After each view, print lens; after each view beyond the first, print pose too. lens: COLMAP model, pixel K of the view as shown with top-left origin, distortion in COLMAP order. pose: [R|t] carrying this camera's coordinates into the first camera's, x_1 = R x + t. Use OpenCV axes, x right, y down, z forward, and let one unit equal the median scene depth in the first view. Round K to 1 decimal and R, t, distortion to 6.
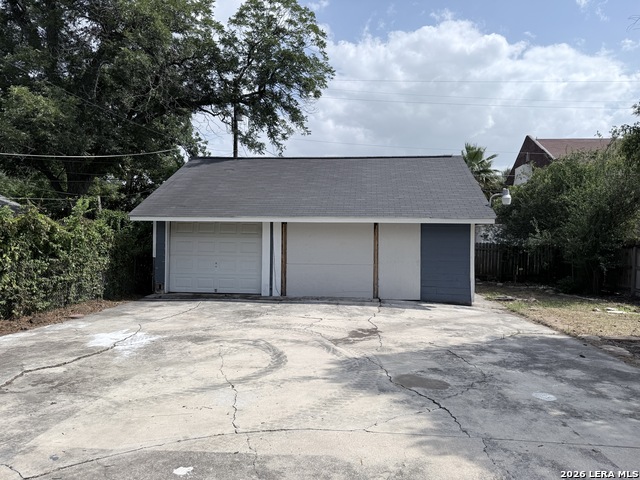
lens RADIAL K [[447.1, 0, 320.5], [0, 447.1, 250.9], [0, 0, 1]] dist [0.001201, -0.006509]
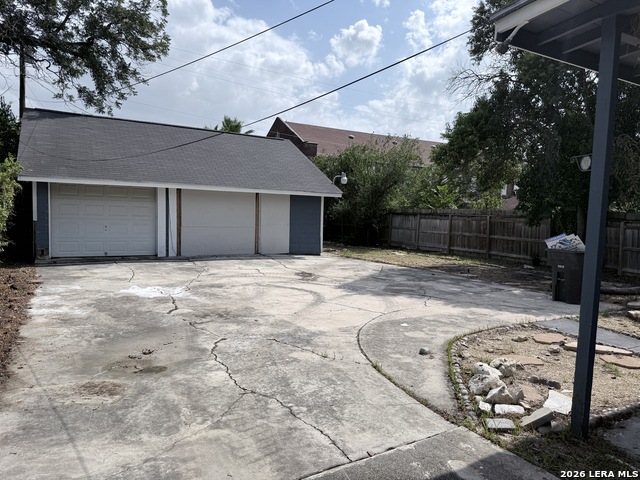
lens RADIAL K [[447.1, 0, 320.5], [0, 447.1, 250.9], [0, 0, 1]] dist [0.001201, -0.006509]
pose [[0.807224, -0.038808, 0.588968, -0.452957], [-0.008533, 0.996965, 0.077385, 0.000006], [-0.590184, -0.067493, 0.804443, -0.099606]]
